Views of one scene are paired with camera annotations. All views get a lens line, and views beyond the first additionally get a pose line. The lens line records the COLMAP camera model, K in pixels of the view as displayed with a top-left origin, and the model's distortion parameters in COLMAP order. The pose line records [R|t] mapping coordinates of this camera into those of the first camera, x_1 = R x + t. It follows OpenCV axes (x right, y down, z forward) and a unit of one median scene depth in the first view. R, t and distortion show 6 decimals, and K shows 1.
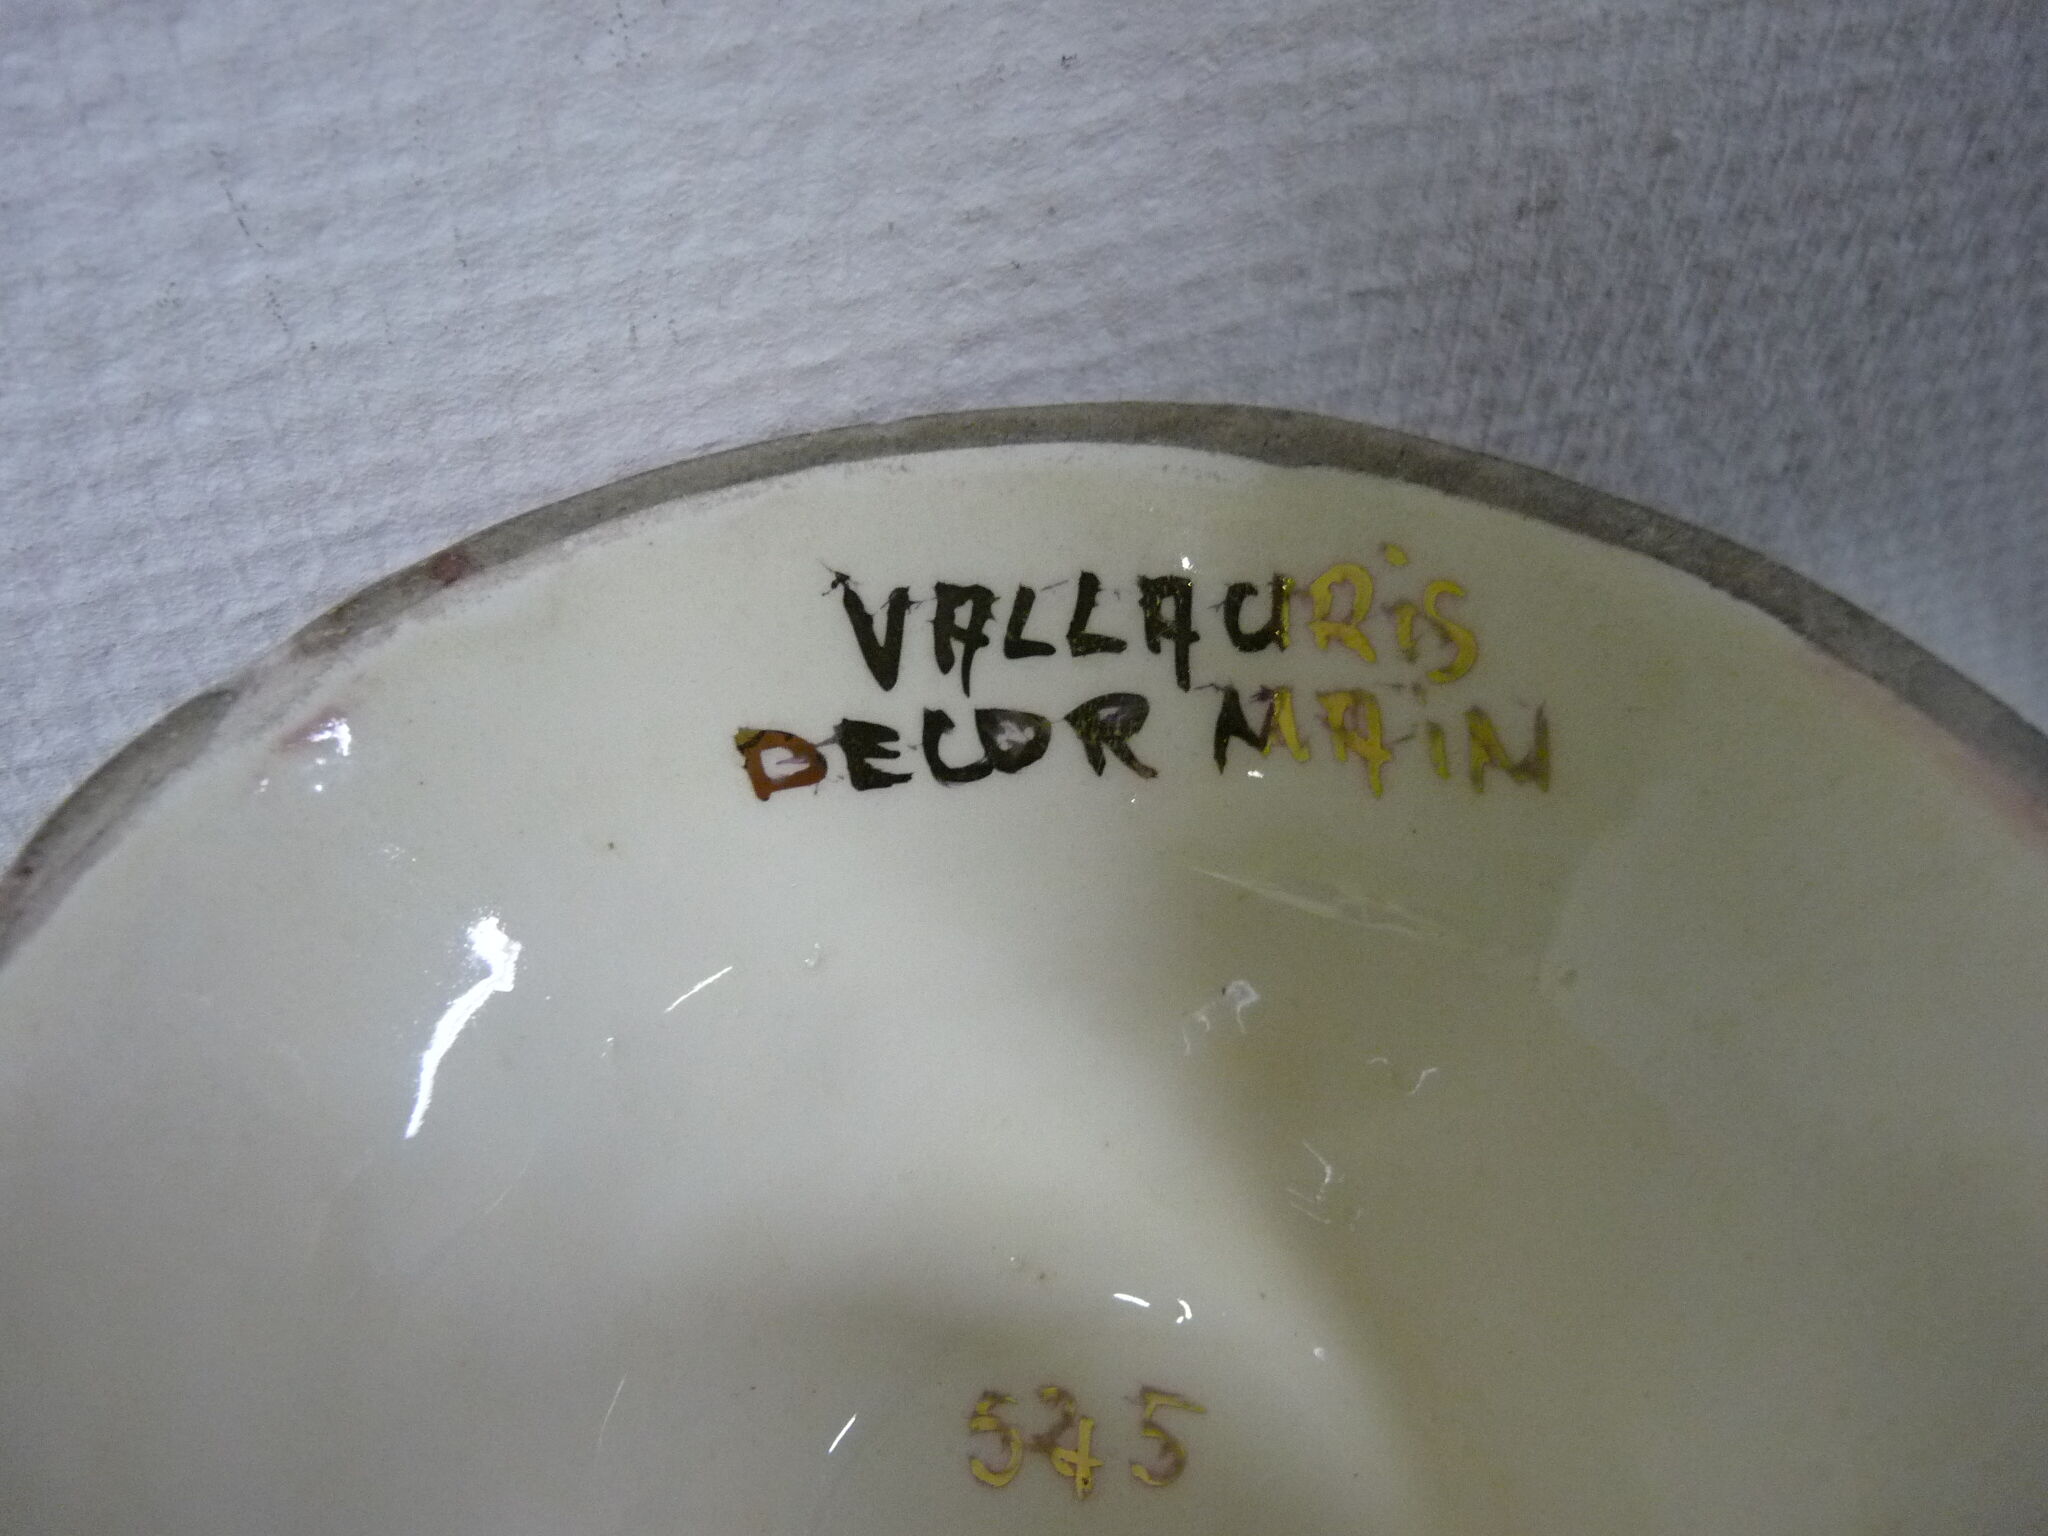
lens RADIAL K [[1659.4, 0, 1001.5], [0, 1659.4, 779.8], [0, 0, 1]] dist [-0.024577, -0.016528]
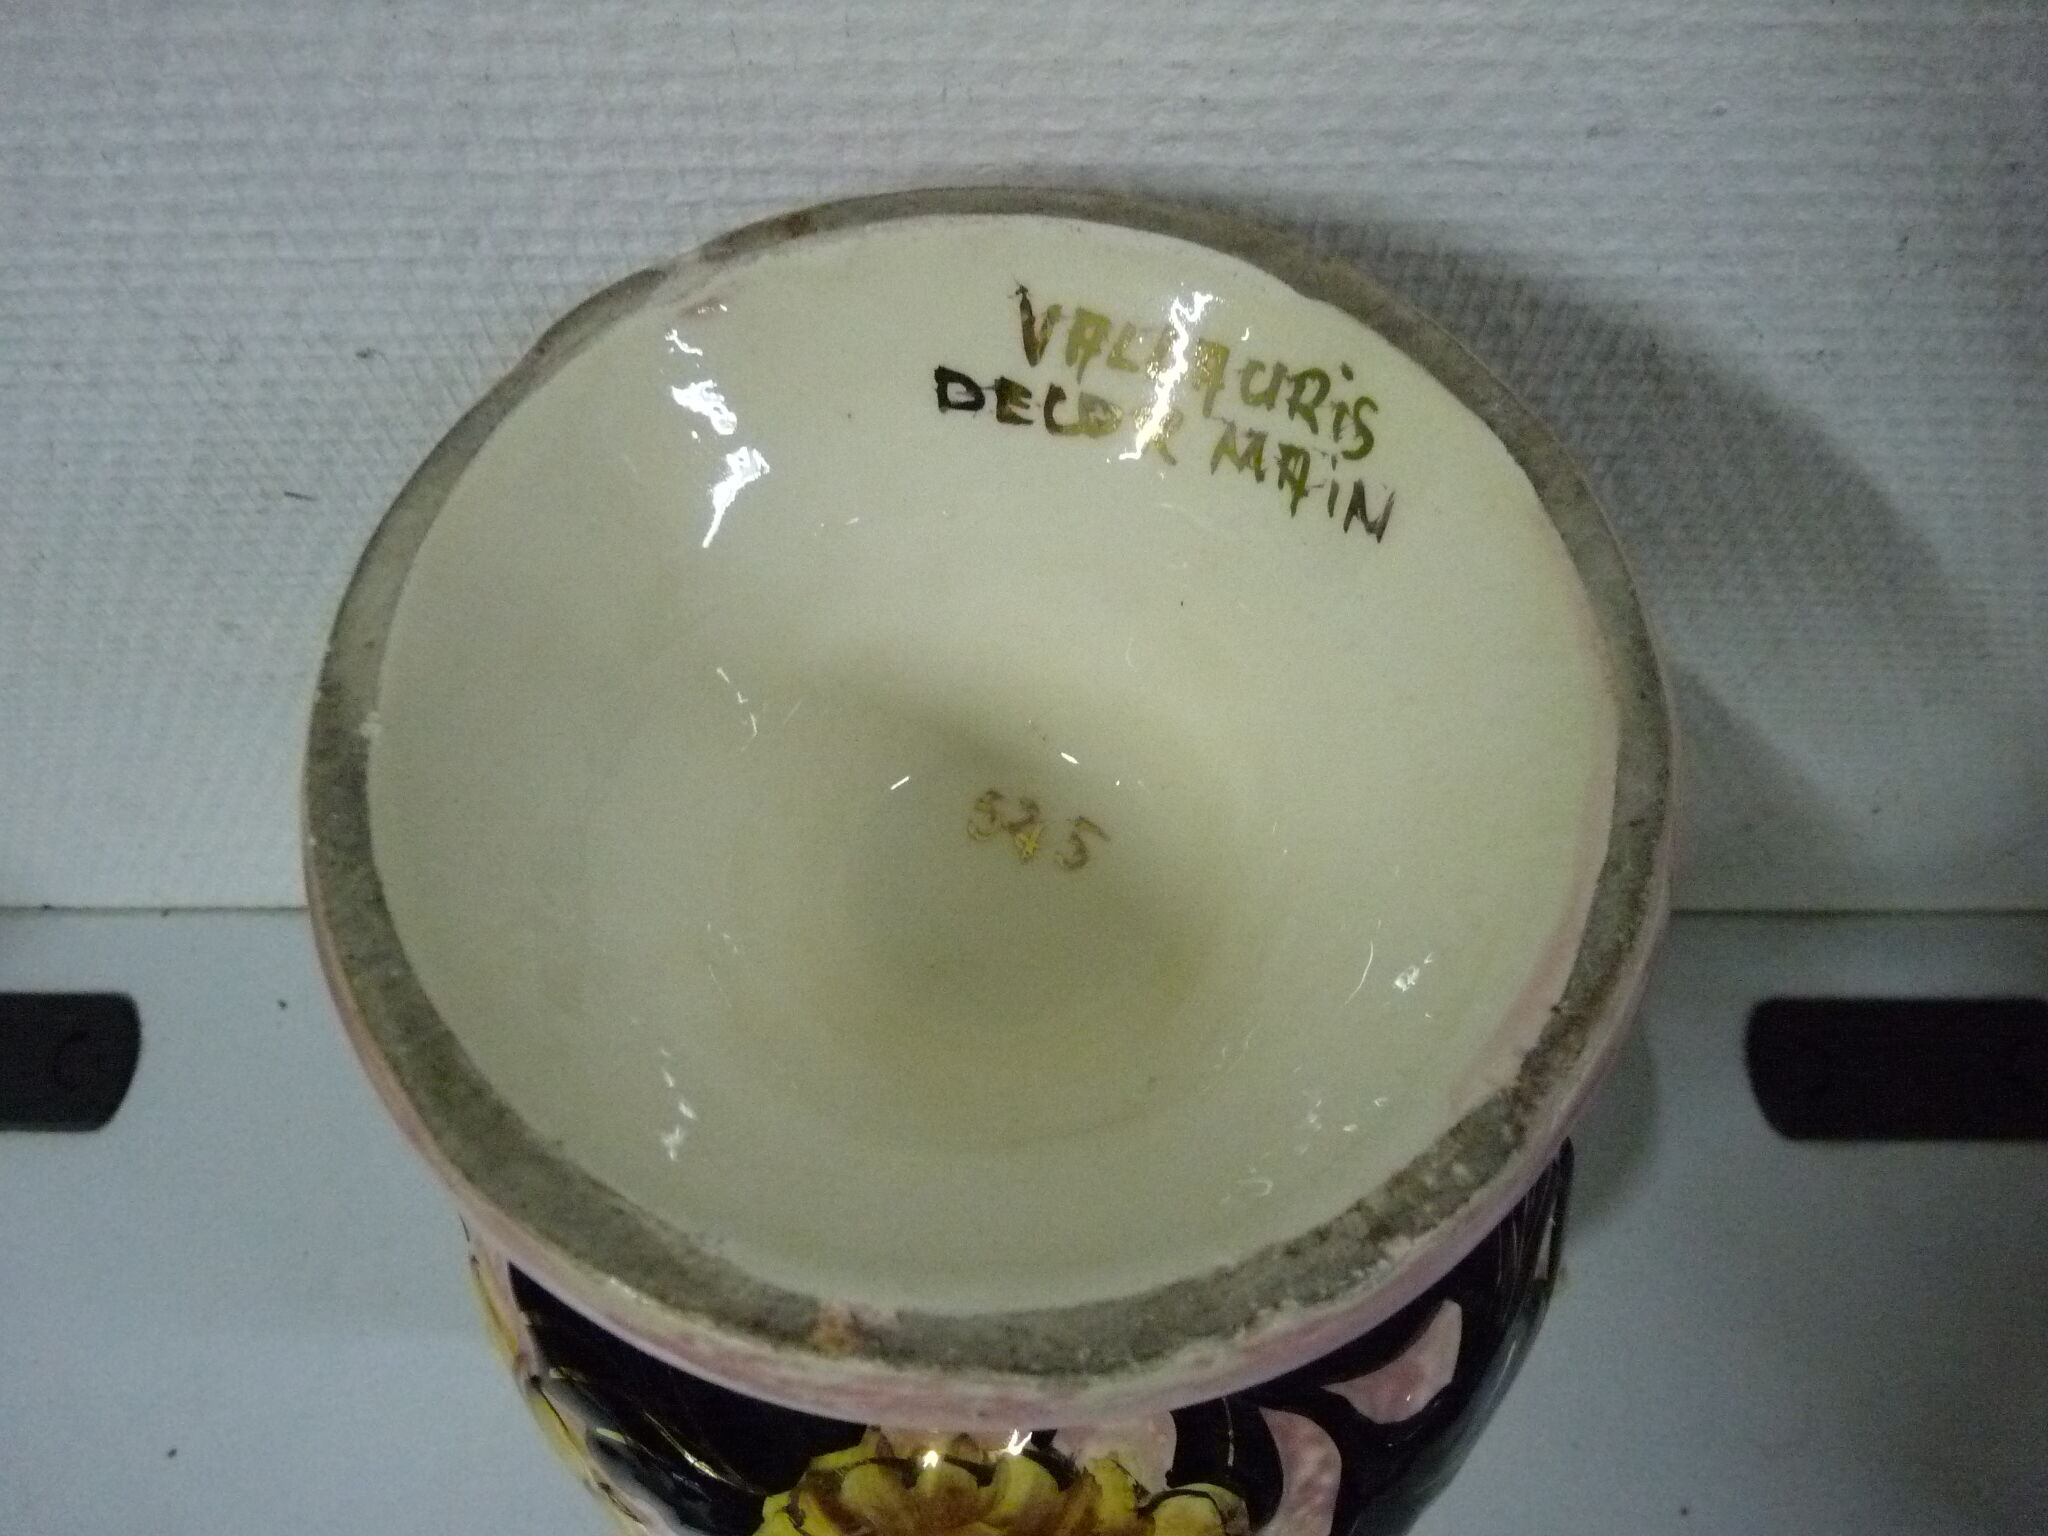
lens RADIAL K [[1659.4, 0, 1026.9], [0, 1659.4, 799.7], [0, 0, 1]] dist [-0.024577, -0.016528]
pose [[0.943784, 0.307477, -0.121366, 0.253421], [-0.260814, 0.918214, 0.298092, -0.145864], [0.203097, -0.249680, 0.946790, -0.646259]]
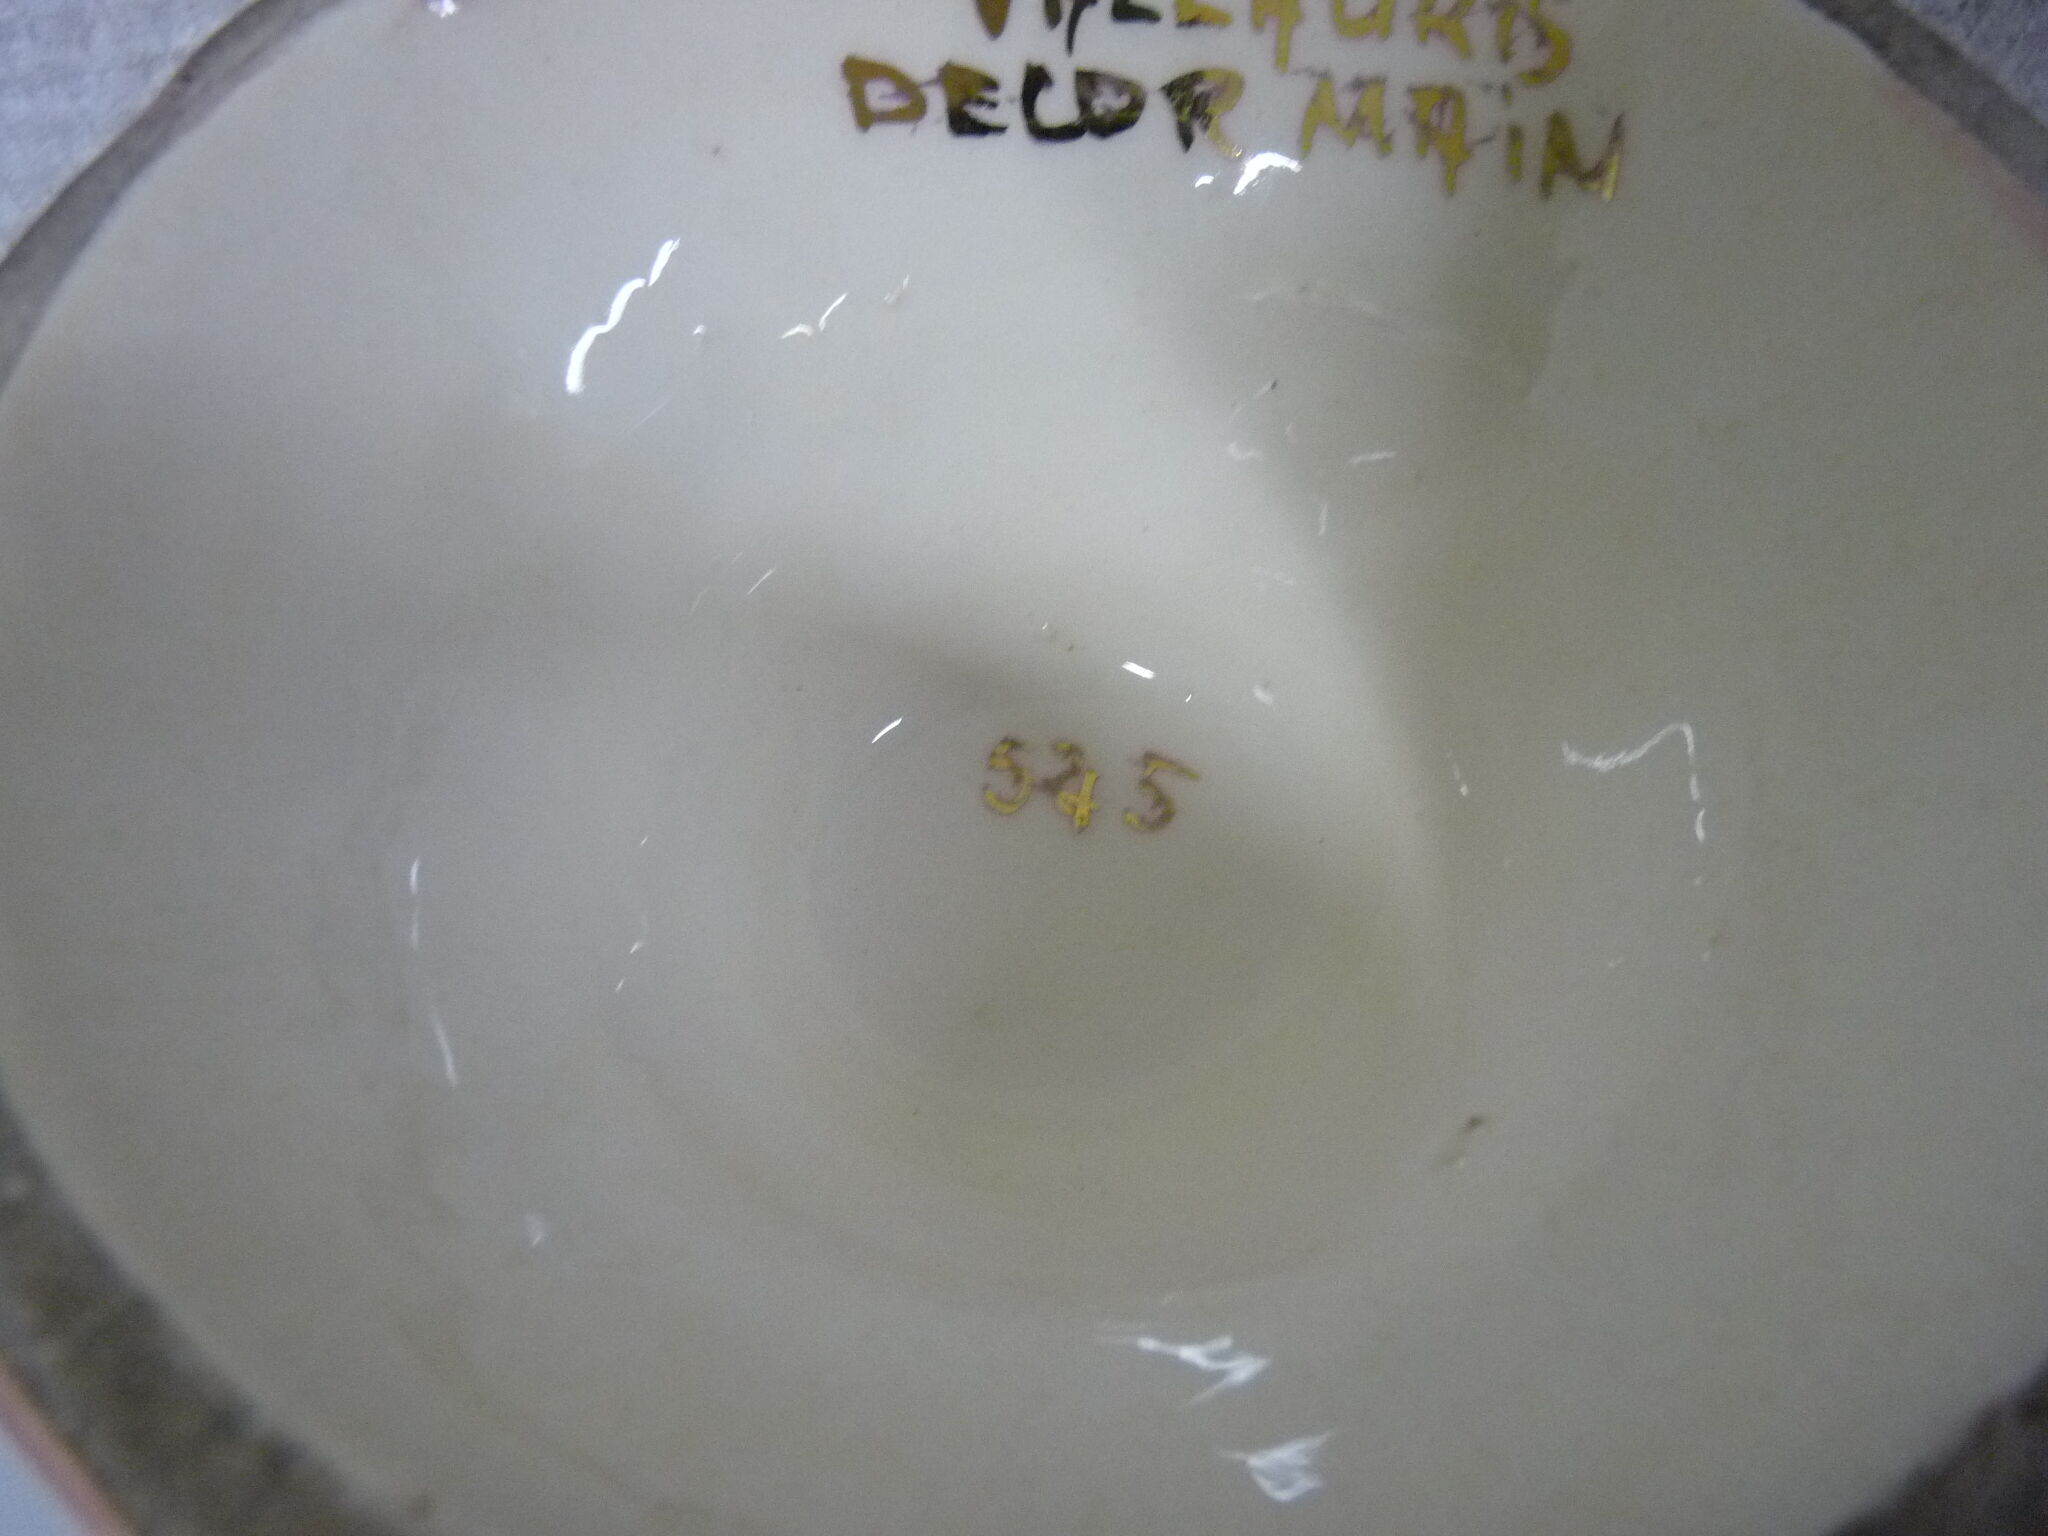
lens RADIAL K [[1659.4, 0, 1000.1], [0, 1659.4, 789.3], [0, 0, 1]] dist [-0.024577, -0.016528]
pose [[0.989279, 0.138558, -0.046148, 0.046985], [-0.123745, 0.963109, 0.238972, 0.149069], [0.077557, -0.230700, 0.969929, -0.102402]]
